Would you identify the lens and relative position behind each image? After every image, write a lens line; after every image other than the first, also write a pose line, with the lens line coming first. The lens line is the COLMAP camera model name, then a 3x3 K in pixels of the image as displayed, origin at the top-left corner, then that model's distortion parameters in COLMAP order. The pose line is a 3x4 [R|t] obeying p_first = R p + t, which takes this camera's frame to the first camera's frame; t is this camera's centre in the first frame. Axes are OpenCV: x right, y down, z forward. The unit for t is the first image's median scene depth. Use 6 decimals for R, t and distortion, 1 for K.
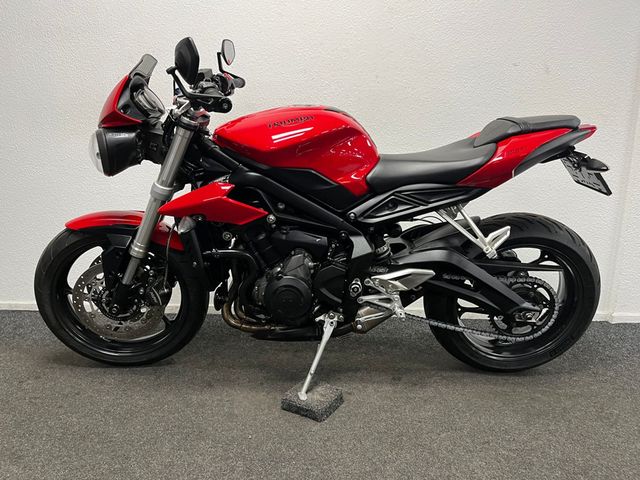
lens RADIAL K [[484.3, 0, 320.0], [0, 484.3, 240.0], [0, 0, 1]] dist [0.009036, 0.001518]
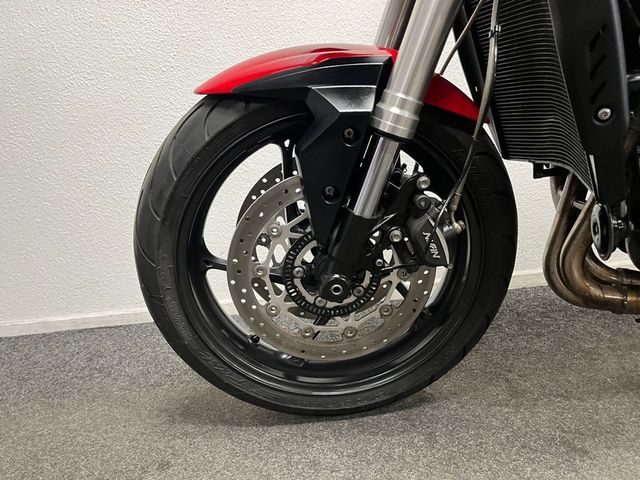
lens RADIAL K [[484.3, 0, 320.0], [0, 484.3, 240.0], [0, 0, 1]] dist [0.009036, 0.001518]
pose [[0.990358, -0.123832, -0.062097, -0.426151], [0.123938, 0.992288, -0.002151, 0.108256], [0.061884, -0.005566, 0.998068, 0.624066]]
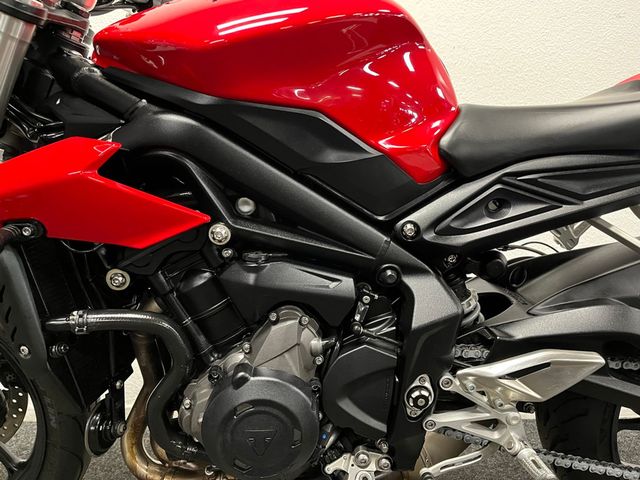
lens RADIAL K [[484.3, 0, 320.0], [0, 484.3, 240.0], [0, 0, 1]] dist [0.009036, 0.001518]
pose [[0.999531, -0.011483, 0.028389, -0.026350], [0.014857, 0.992461, -0.121661, 0.011646], [-0.026778, 0.122025, 0.992166, 0.563903]]
